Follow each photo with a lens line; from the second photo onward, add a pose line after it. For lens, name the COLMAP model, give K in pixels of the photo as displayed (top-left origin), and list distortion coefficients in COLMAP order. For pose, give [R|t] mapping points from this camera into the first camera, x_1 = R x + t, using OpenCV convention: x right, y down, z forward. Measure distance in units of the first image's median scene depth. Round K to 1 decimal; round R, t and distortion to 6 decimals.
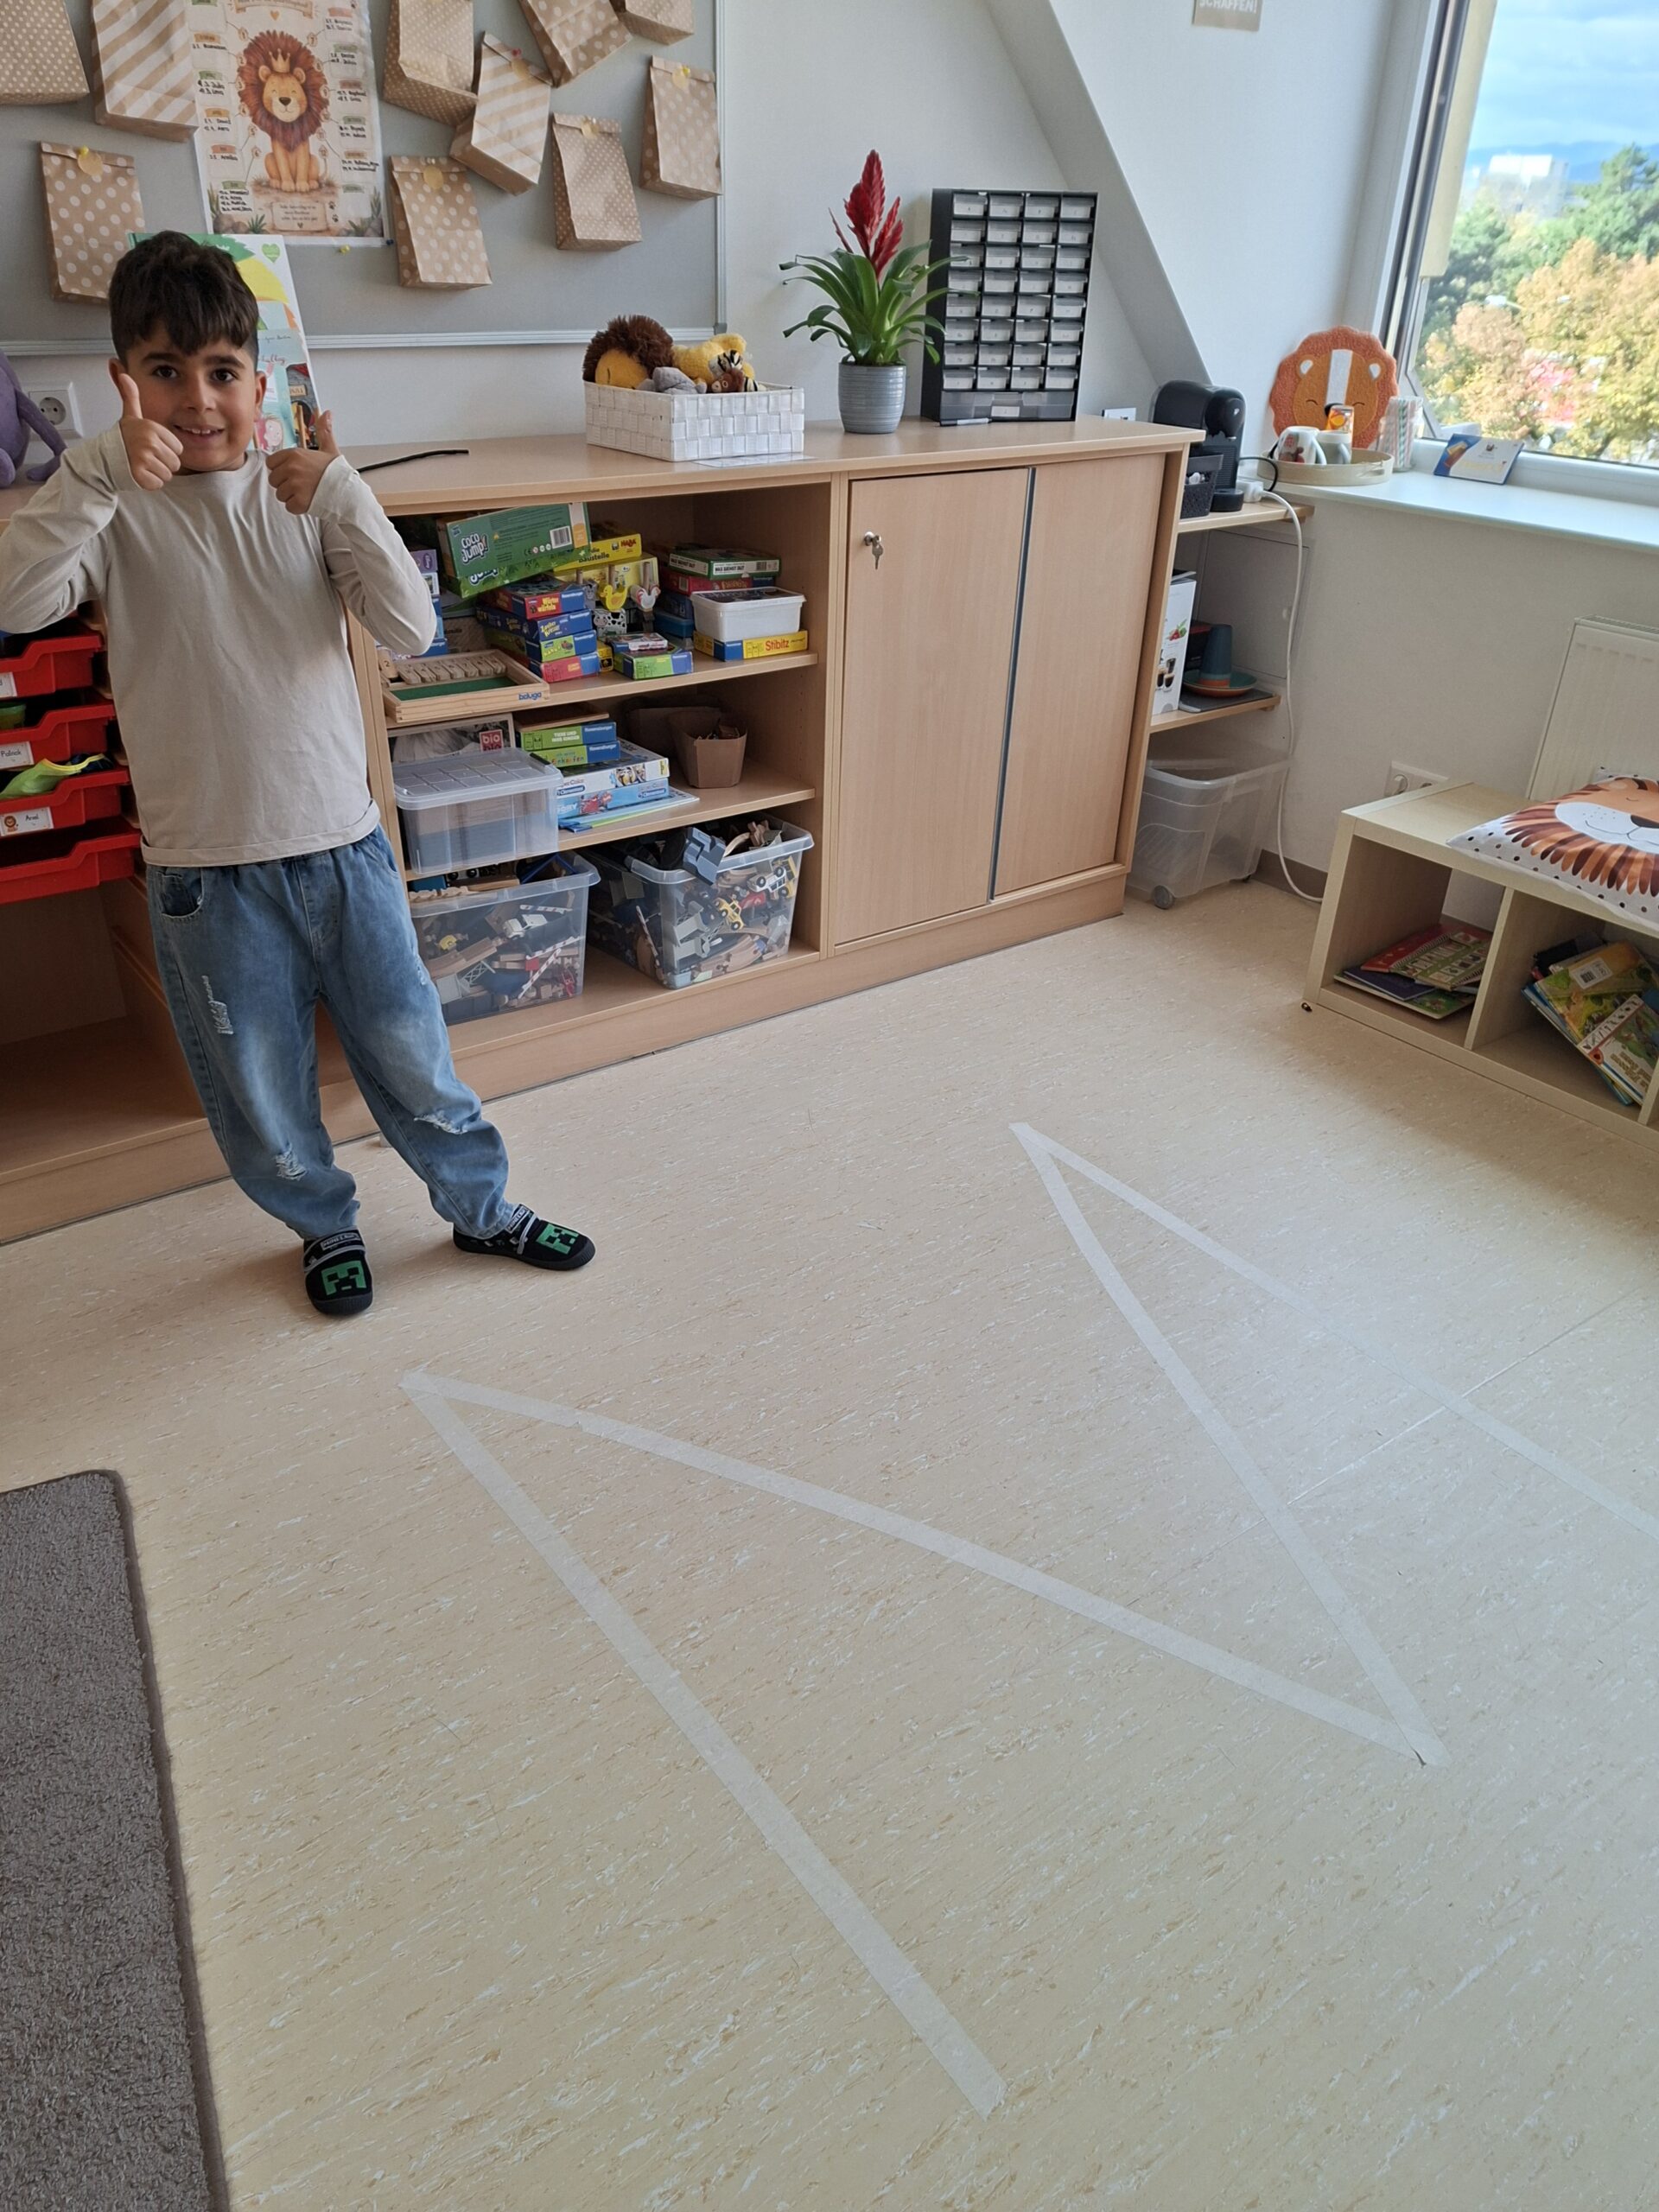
lens RADIAL K [[1533.2, 0, 786.0], [0, 1533.2, 1133.1], [0, 0, 1]] dist [0.066211, -0.057218]
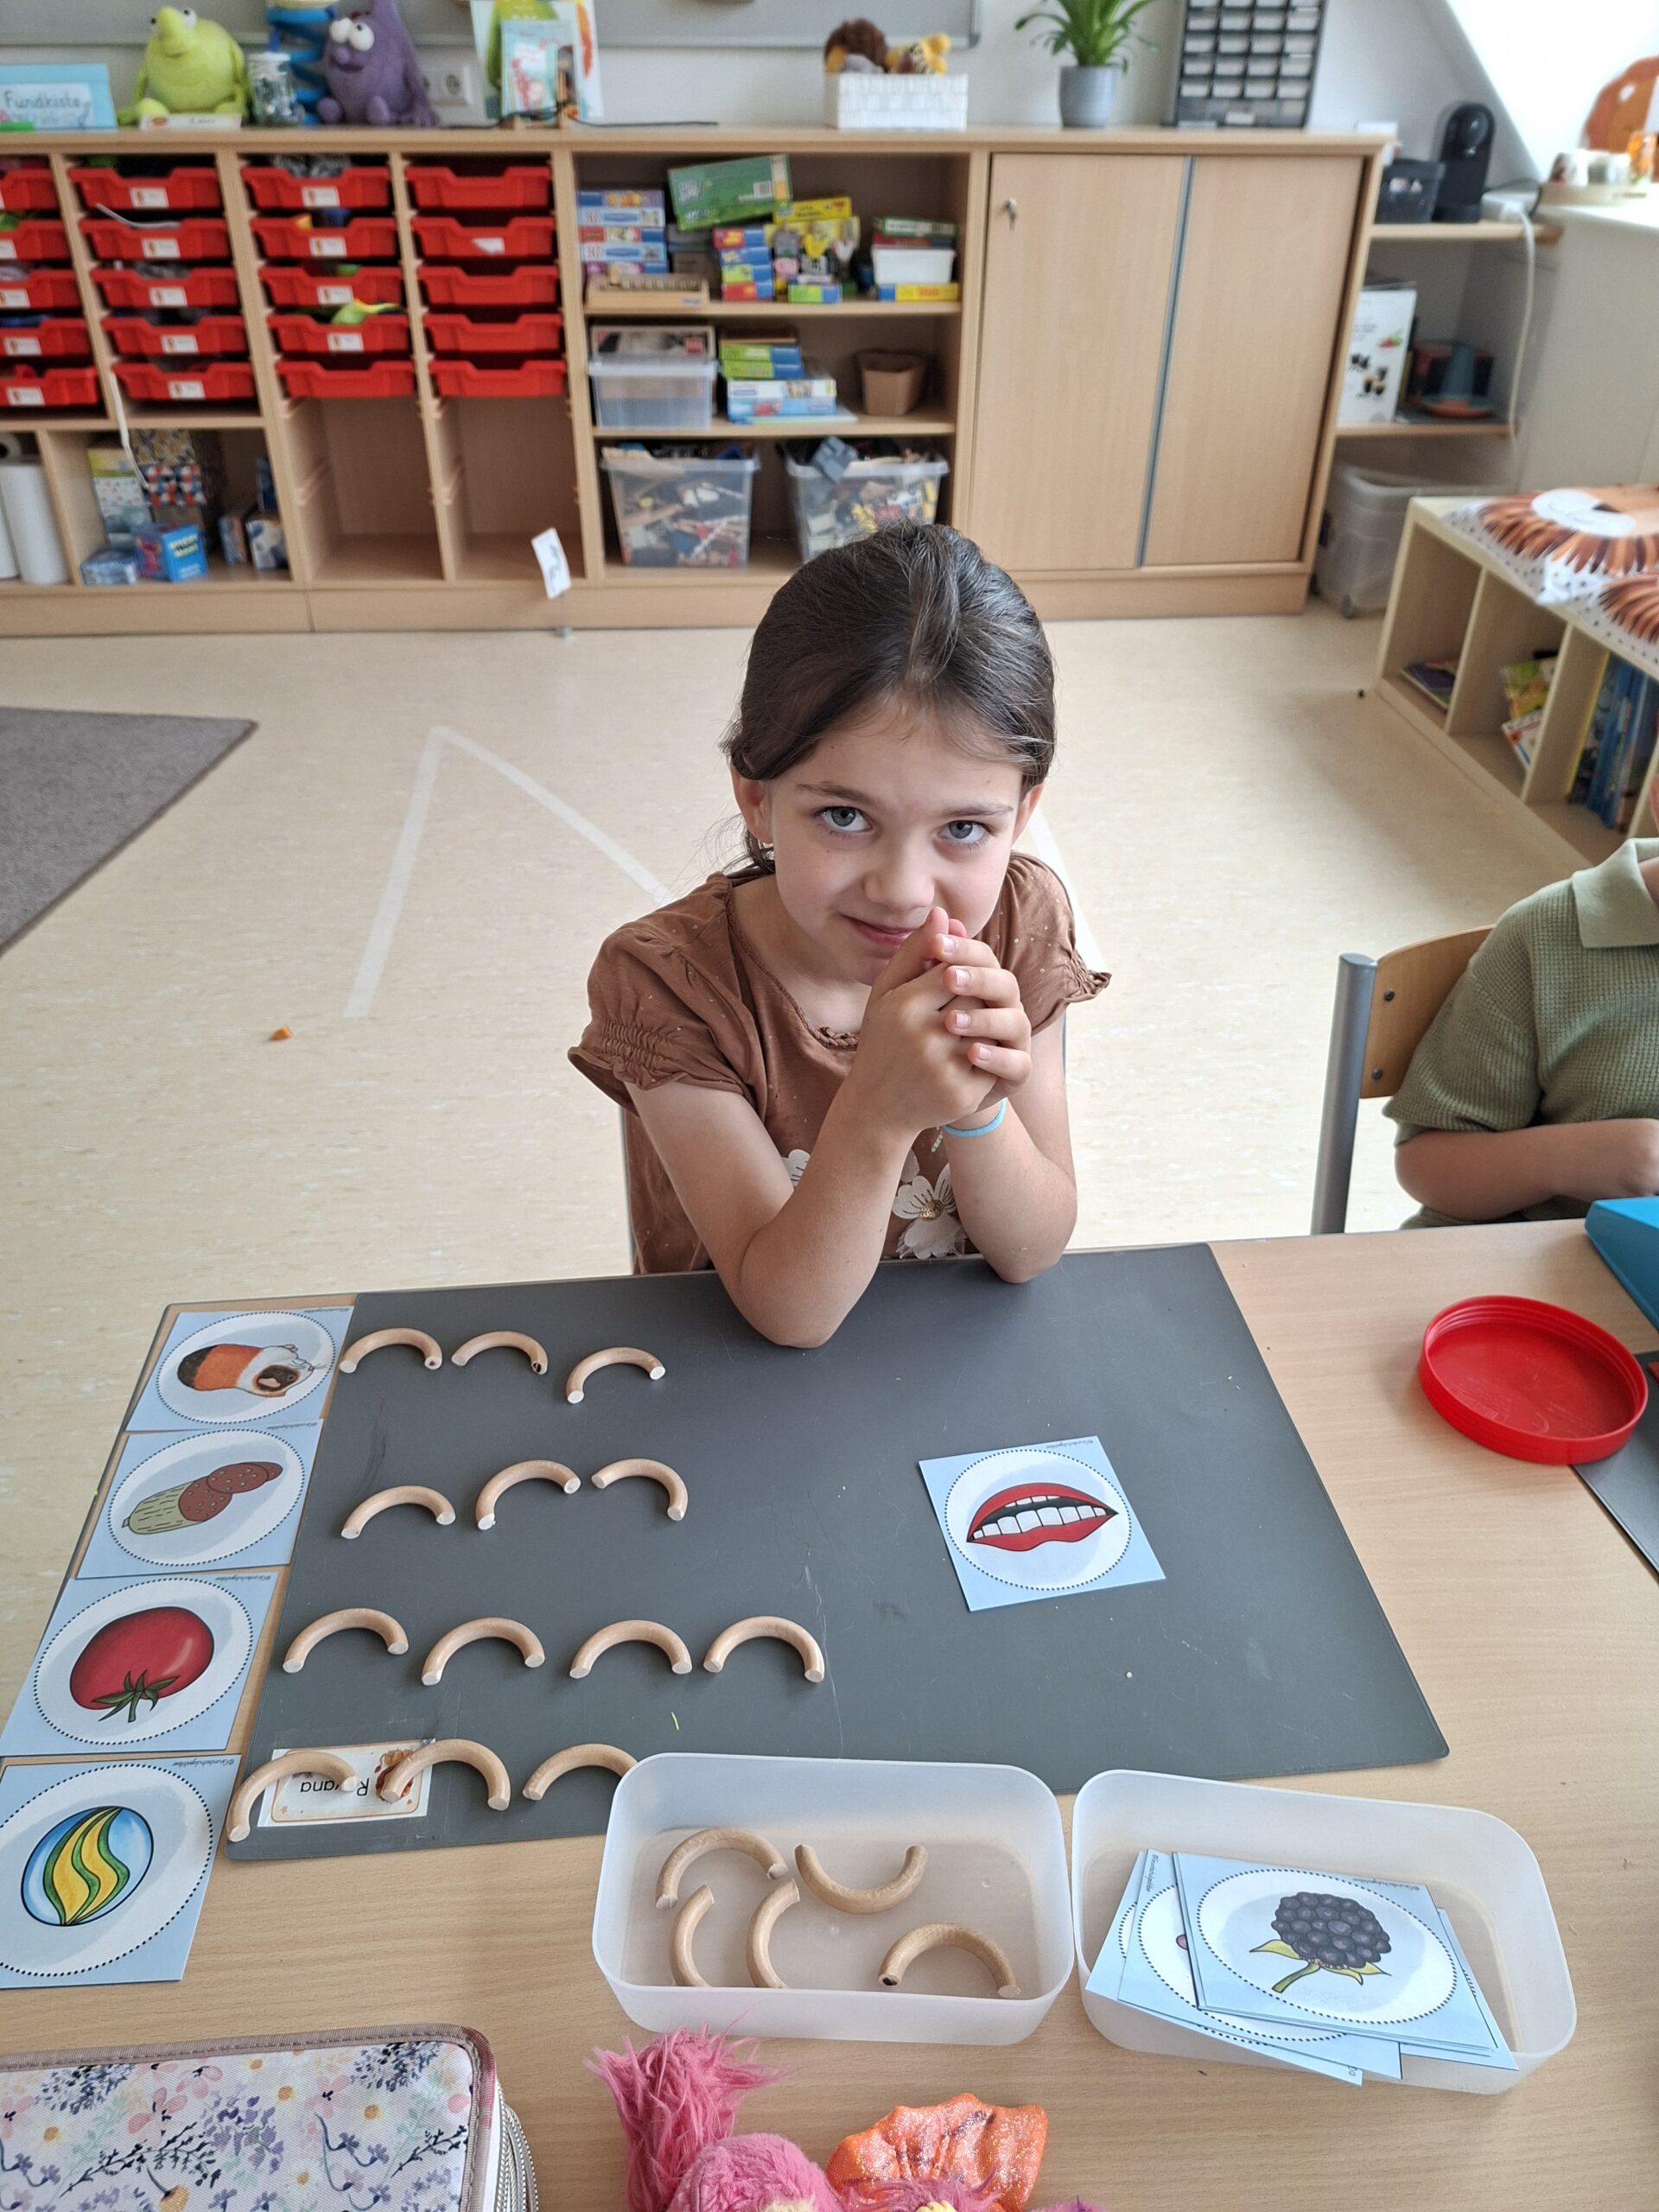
lens RADIAL K [[1600.5, 0, 829.5], [0, 1600.5, 1106.0], [0, 0, 1]] dist [0.045110, -0.053507]
pose [[0.852191, 0.274968, -0.445155, 0.691281], [-0.256085, 0.961106, 0.103424, 0.197701], [0.456279, 0.025861, 0.889461, -0.168102]]
